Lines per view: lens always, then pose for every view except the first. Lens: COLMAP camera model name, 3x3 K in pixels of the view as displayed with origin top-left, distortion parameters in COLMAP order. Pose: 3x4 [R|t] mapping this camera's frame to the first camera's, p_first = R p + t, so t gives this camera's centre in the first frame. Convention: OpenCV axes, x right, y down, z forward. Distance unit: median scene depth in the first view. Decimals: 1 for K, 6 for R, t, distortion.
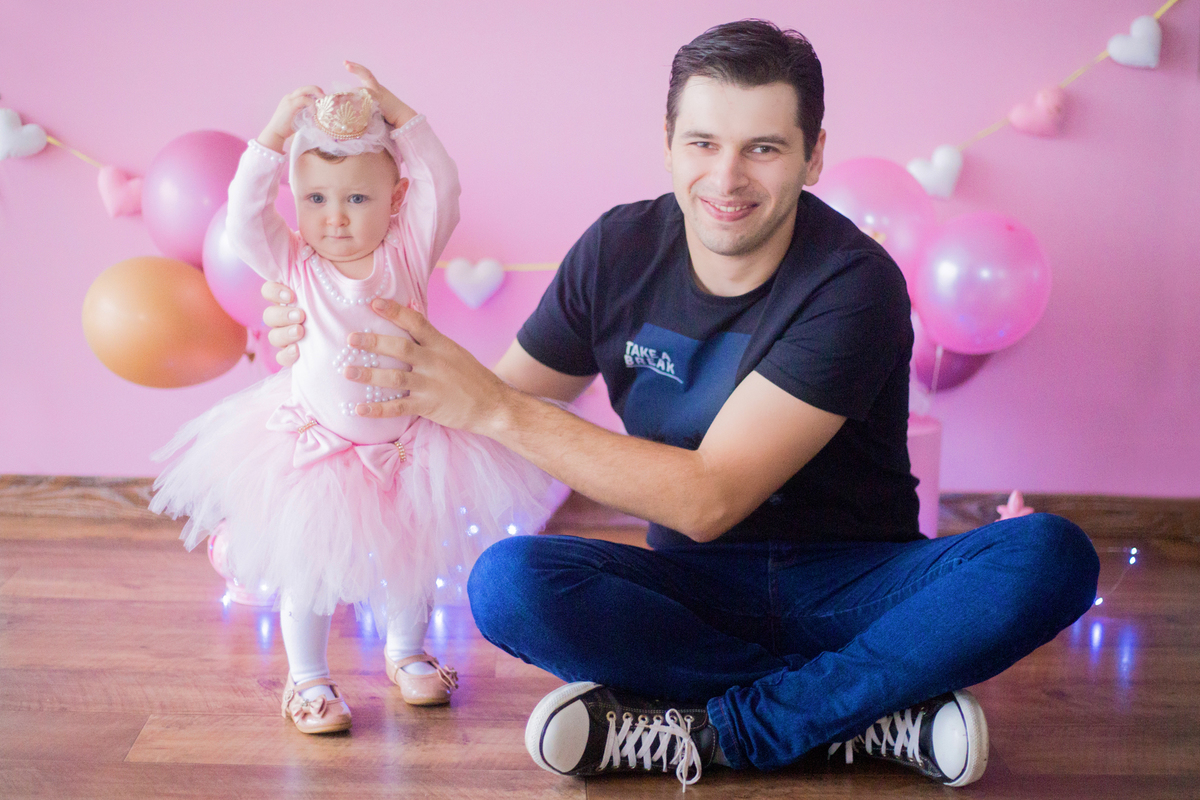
lens RADIAL K [[2177.5, 0, 597.3], [0, 2177.5, 316.6], [0, 0, 1]] dist [-0.094003, -0.088282]
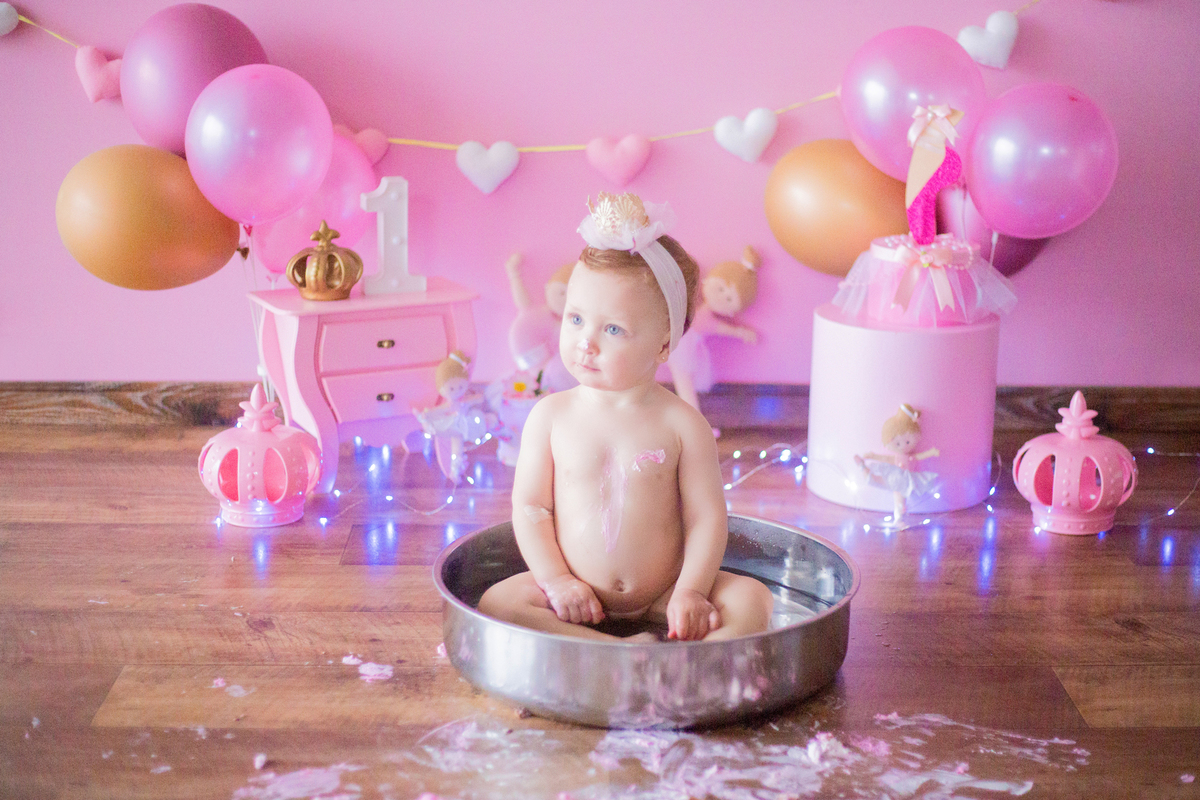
lens RADIAL K [[2277.3, 0, 600.0], [0, 2277.3, 400.0], [0, 0, 1]] dist [-0.091282, -0.141465]
pose [[0.999847, -0.012160, -0.012536, 0.003097], [0.013245, 0.995814, 0.090437, -0.006581], [0.011383, -0.090589, 0.995823, 0.058893]]
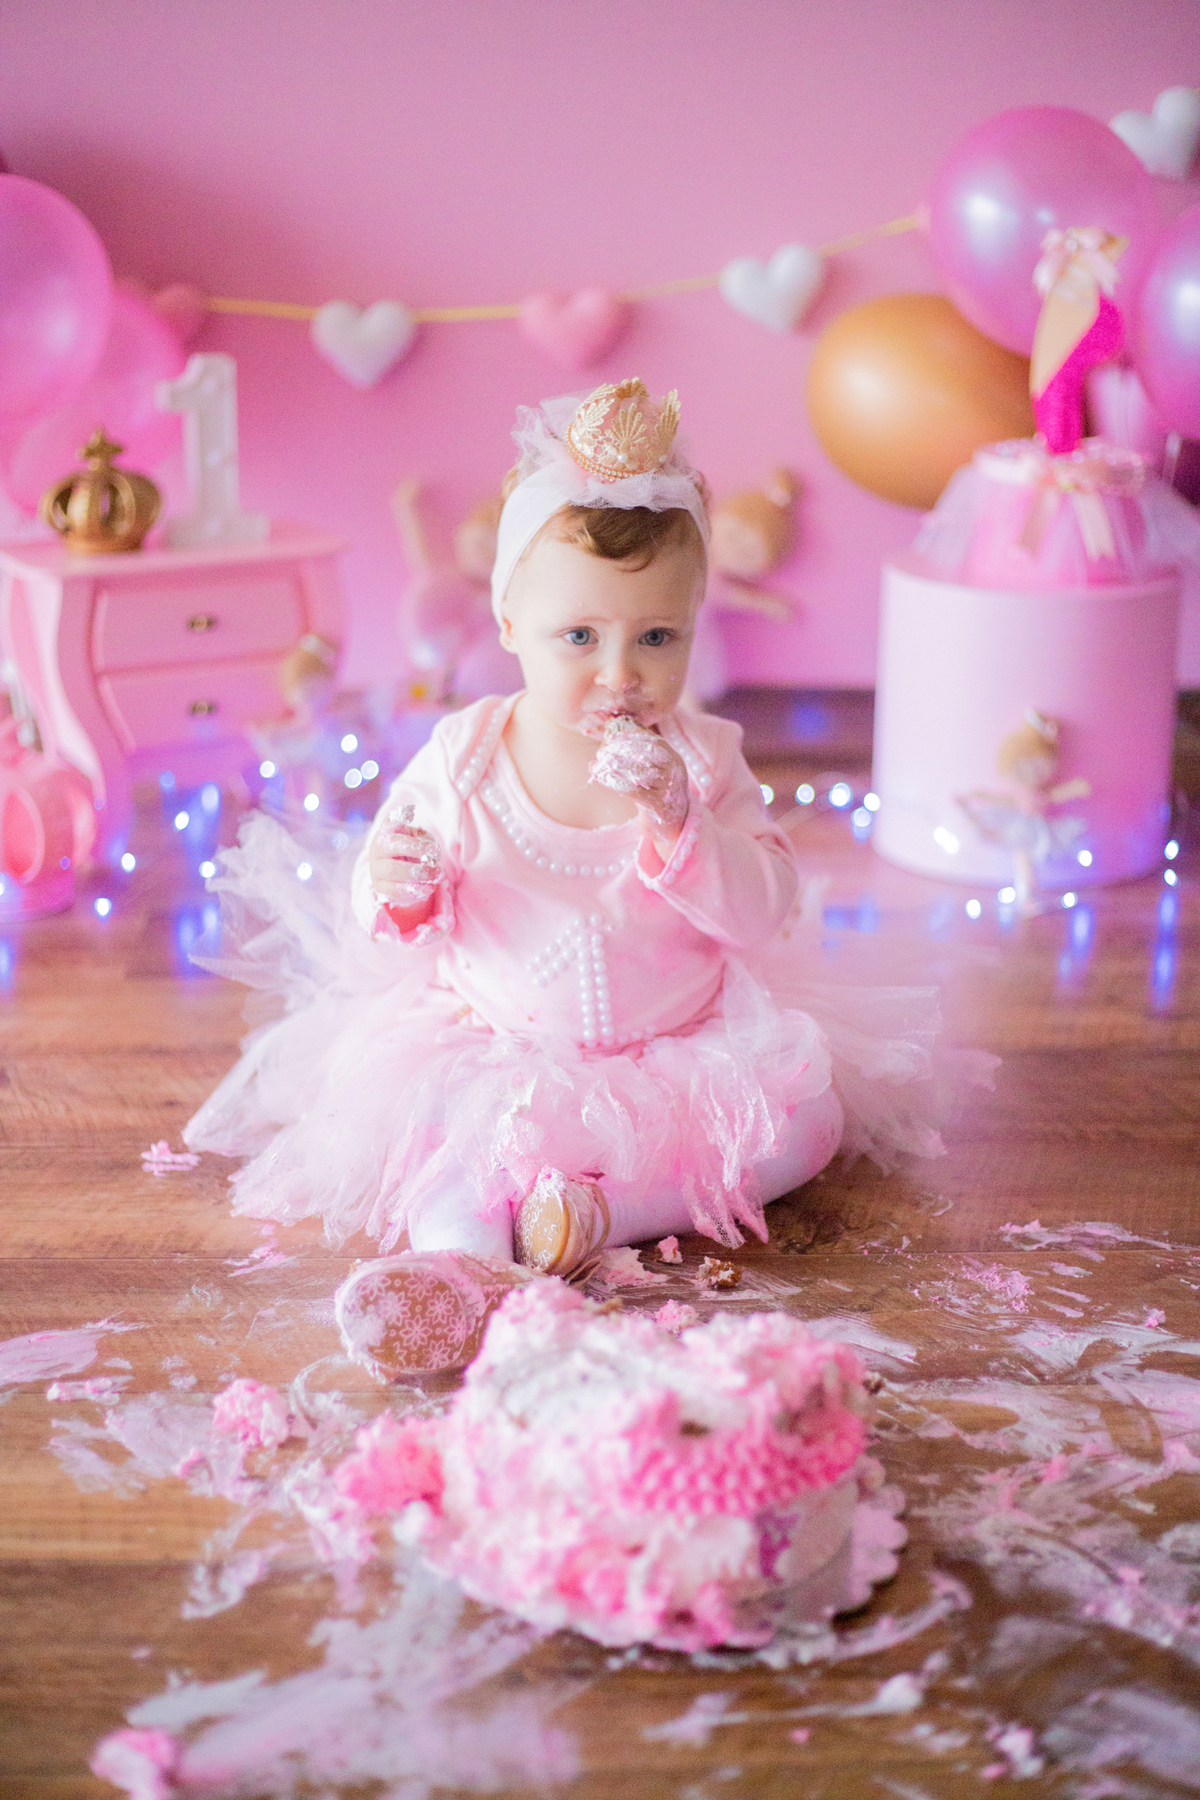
lens RADIAL K [[3416.0, 0, 514.8], [0, 3416.0, 1008.2], [0, 0, 1]] dist [-0.091282, -0.141465]
pose [[0.999478, -0.020316, -0.025112, 0.004768], [0.024375, 0.984497, 0.173699, 0.003728], [0.021194, -0.174221, 0.984479, 0.132801]]
